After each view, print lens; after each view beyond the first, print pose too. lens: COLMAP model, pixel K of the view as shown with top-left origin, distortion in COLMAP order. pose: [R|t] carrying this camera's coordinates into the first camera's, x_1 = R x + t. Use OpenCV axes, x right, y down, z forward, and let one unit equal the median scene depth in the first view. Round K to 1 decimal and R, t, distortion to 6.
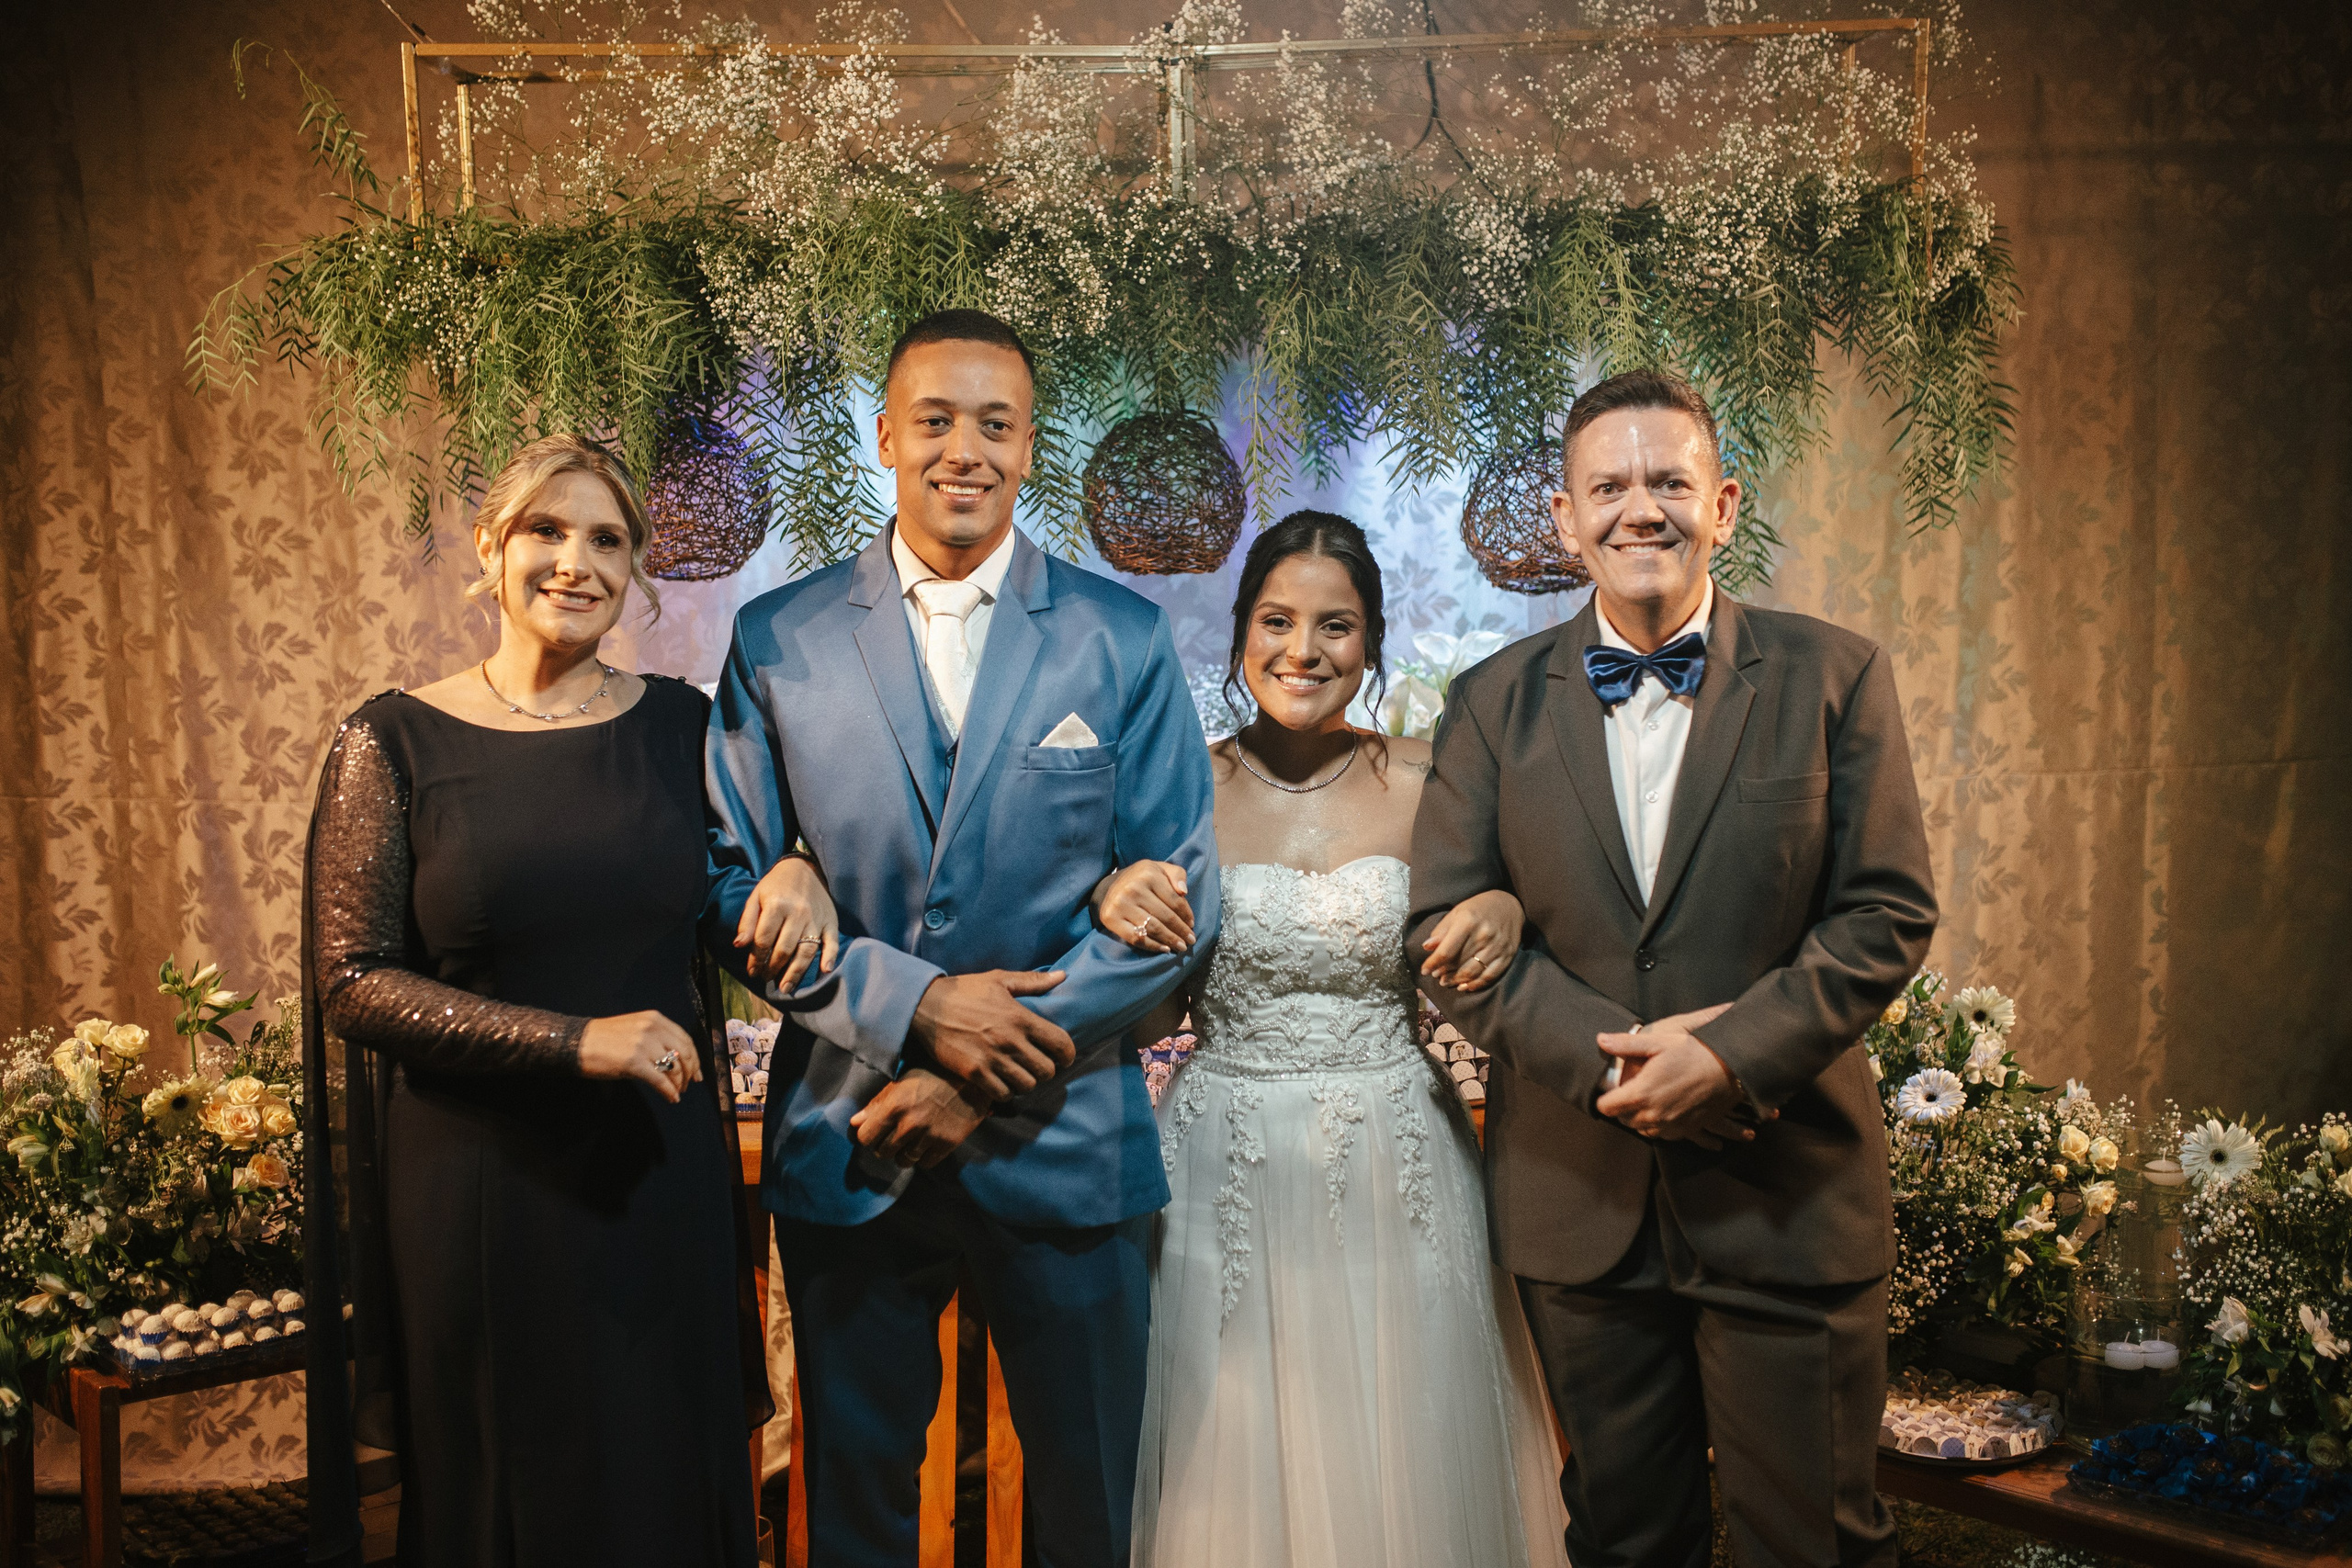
lens RADIAL K [[2218.0, 0, 1172.6], [0, 2218.0, 784.3], [0, 0, 1]] dist [-0.065591, 0.099968]
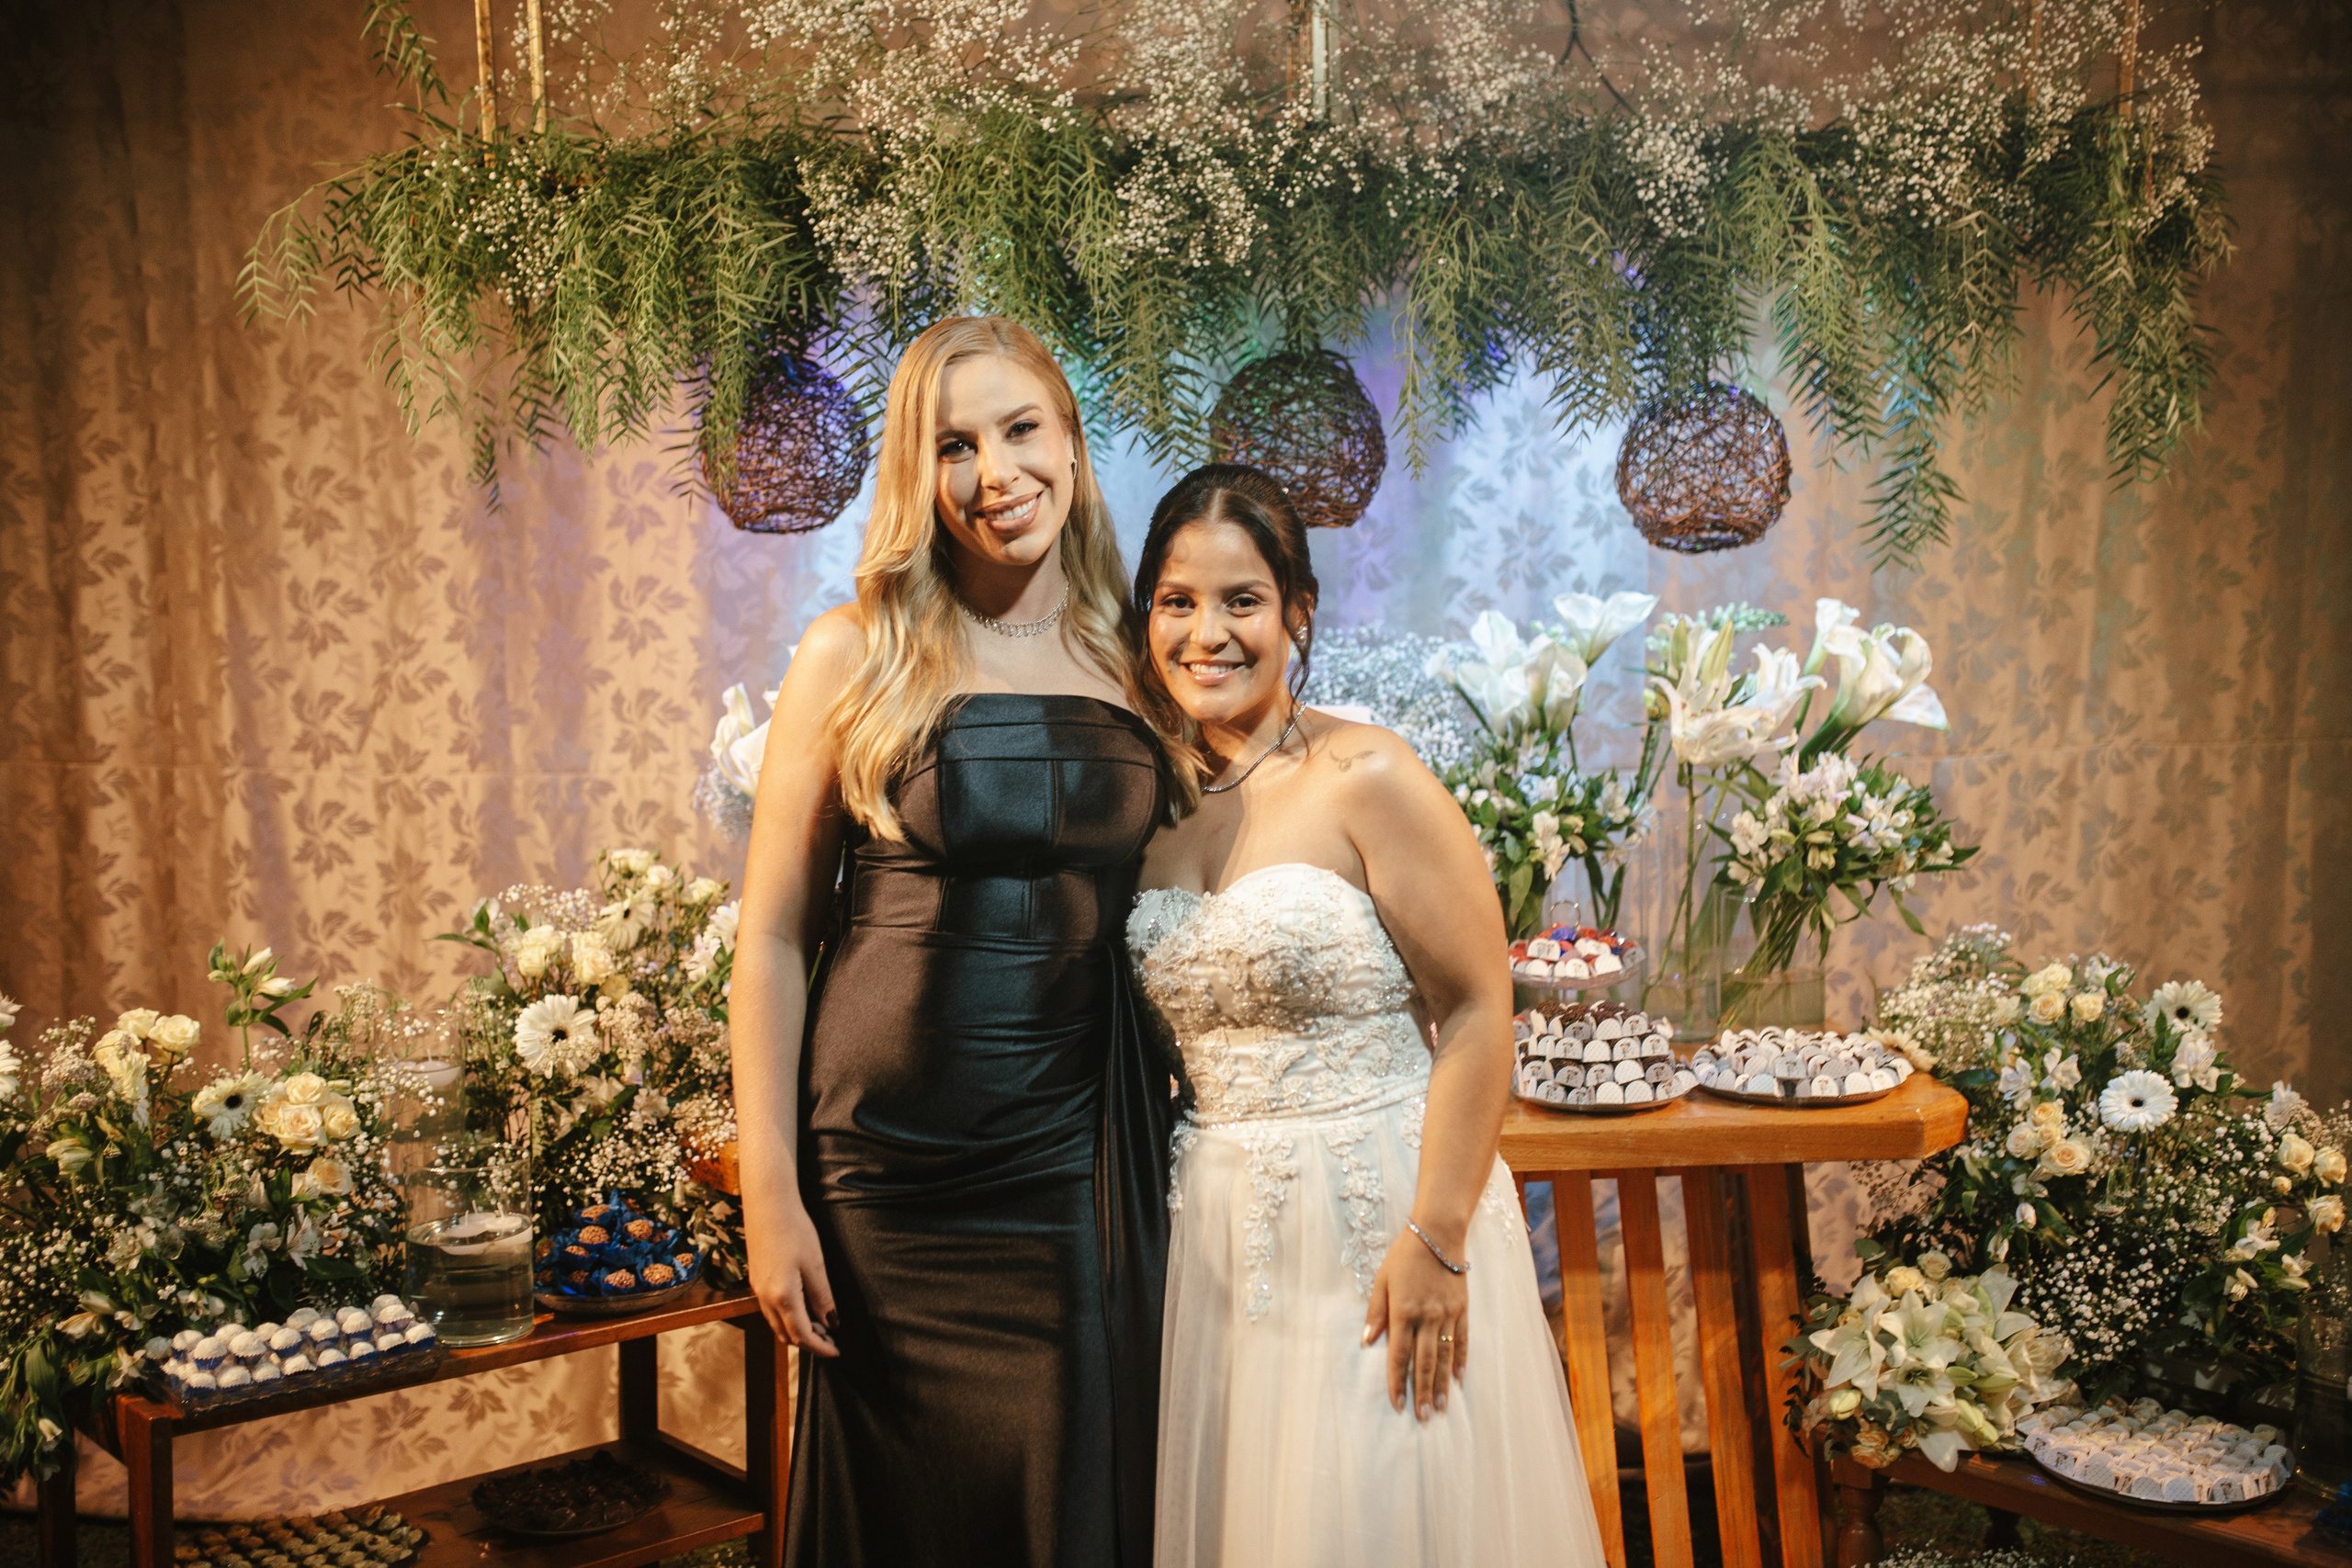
lens RADIAL K [[2215.9, 0, 1176.0], [0, 2215.9, 784.0], [0, 0, 1]] dist [-0.062437, 0.094224]
pose [[0.999973, 0.004525, -0.005733, -0.052583], [-0.004447, 0.999898, 0.013537, -0.001044], [0.005794, -0.013511, 0.999892, 0.086432]]
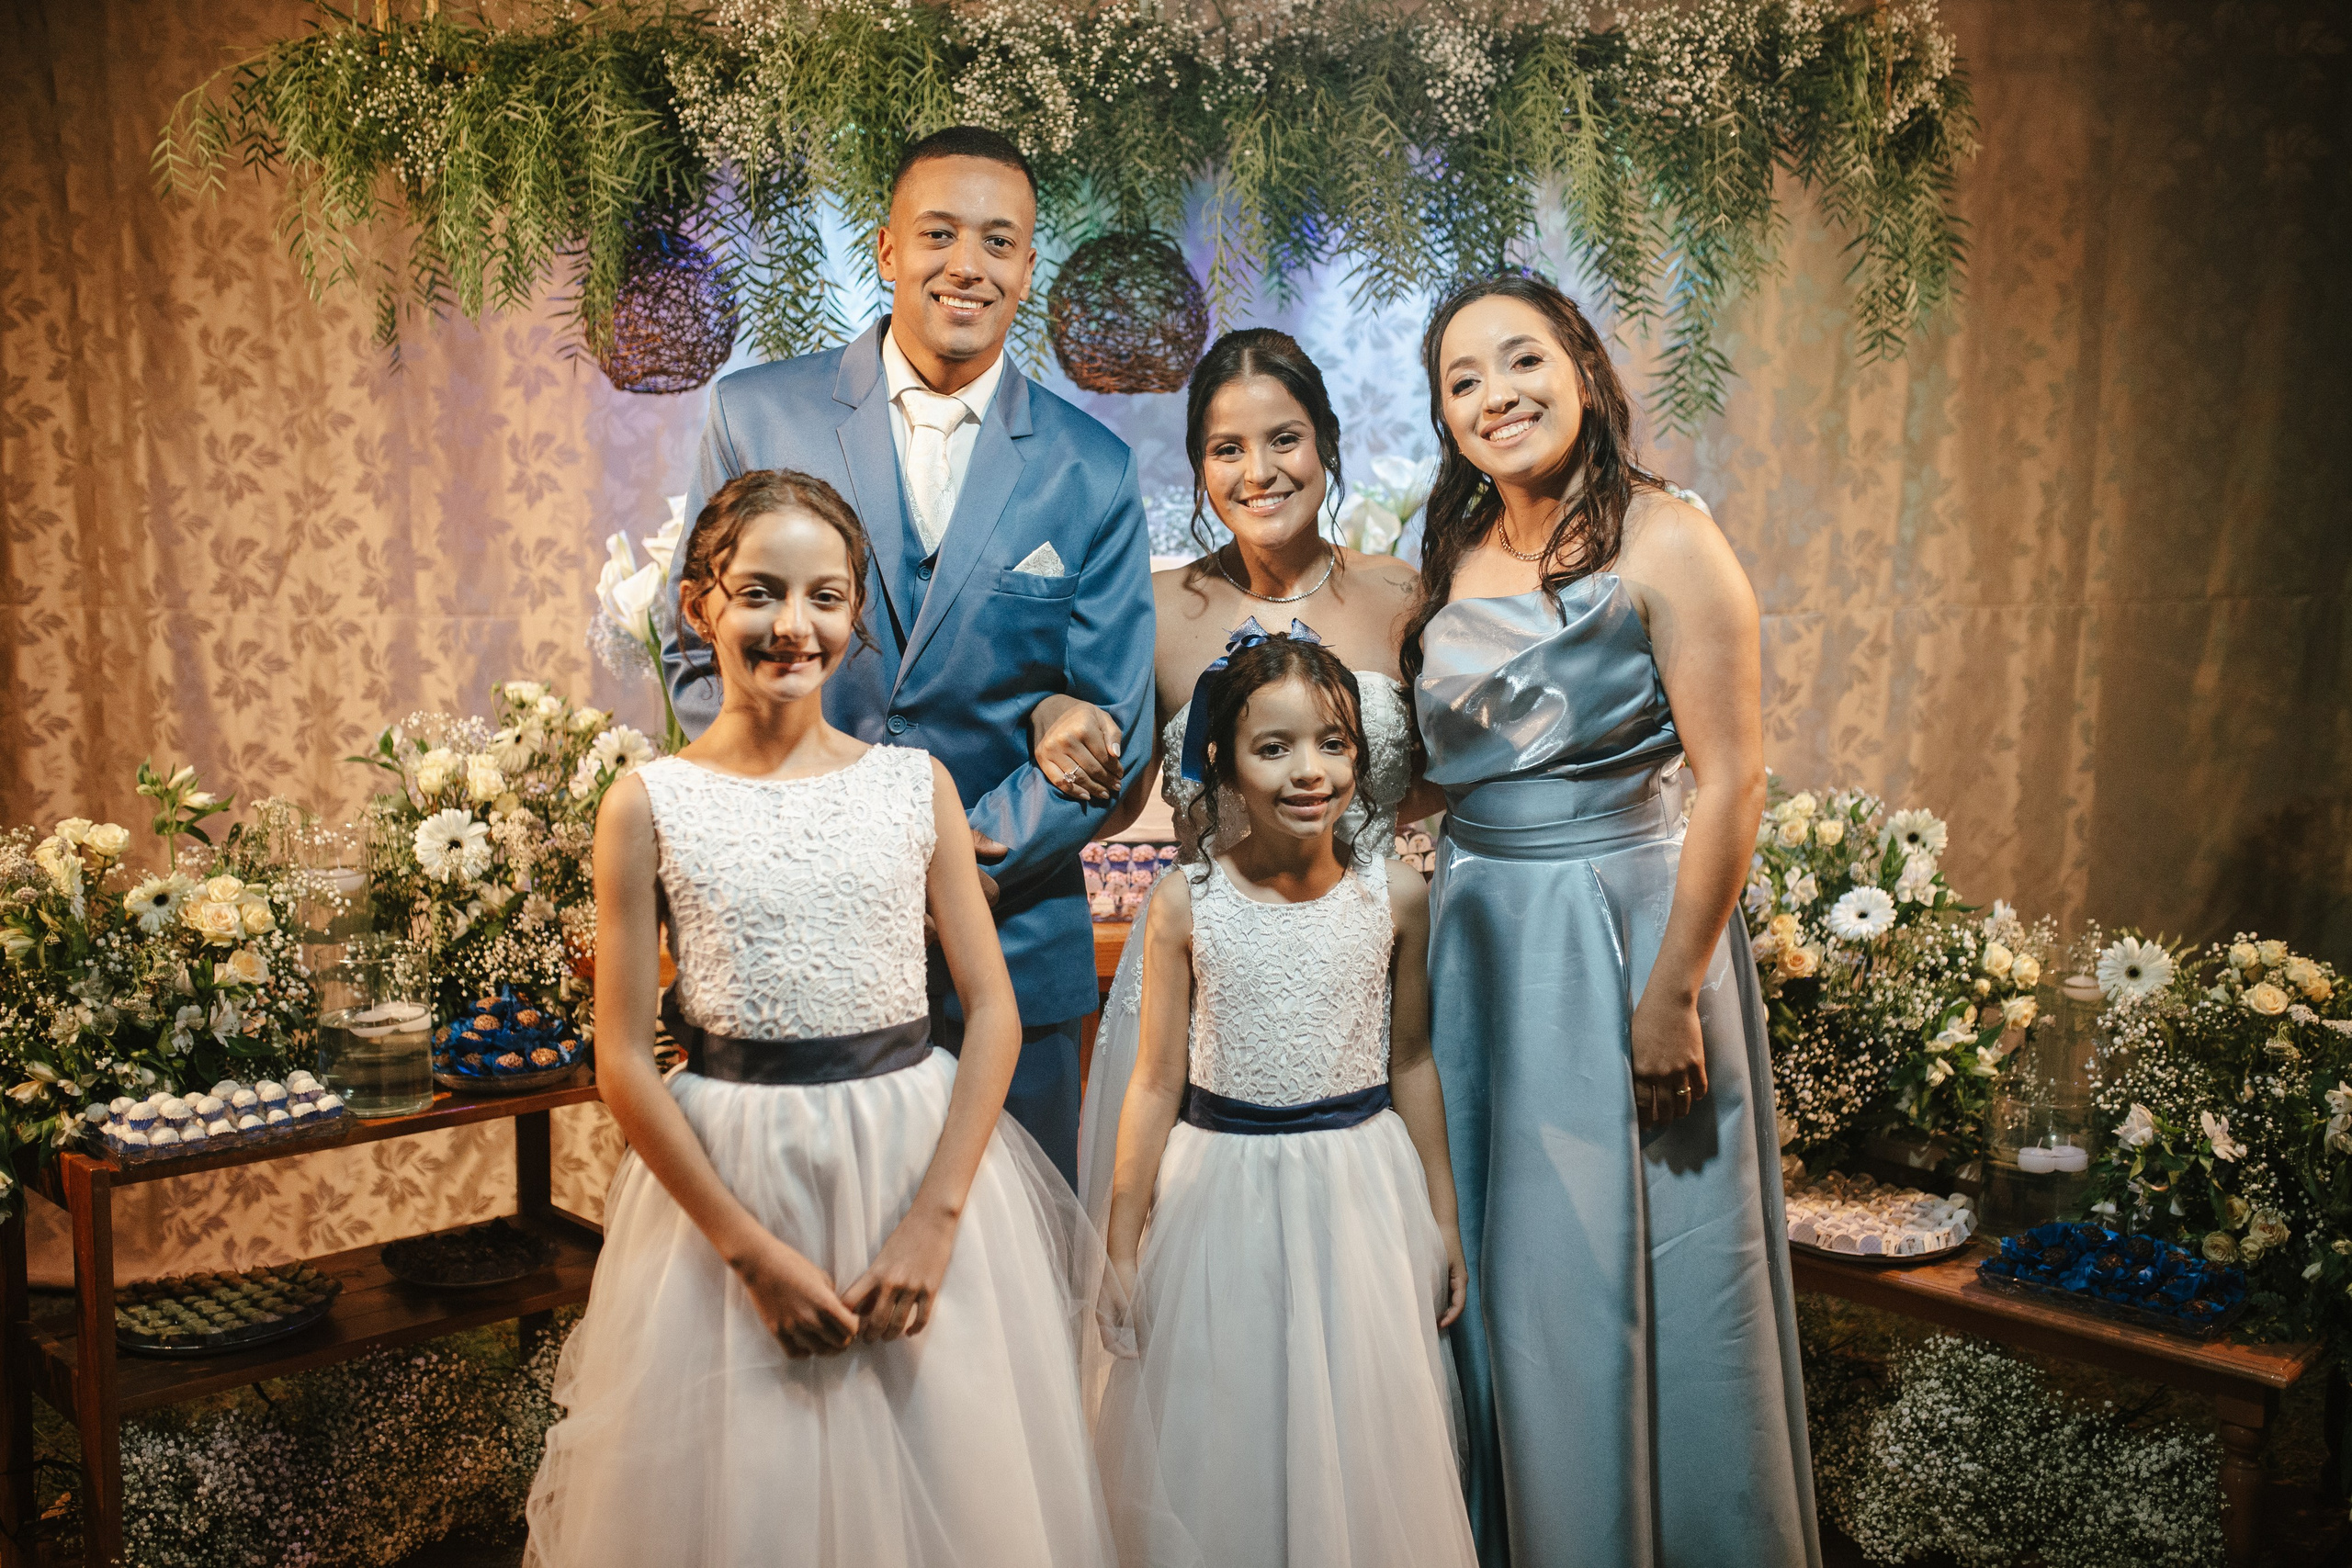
lens RADIAL K [[2211.7, 0, 1169.1], [0, 2211.7, 777.6], [0, 0, 1]] dist [-0.065723, 0.097262]
pose [[0.999778, 0.011645, 0.017533, -0.000344], [-0.012872, 0.997350, 0.071601, 0.008364], [-0.016653, -0.071810, 0.997279, -0.021246]]
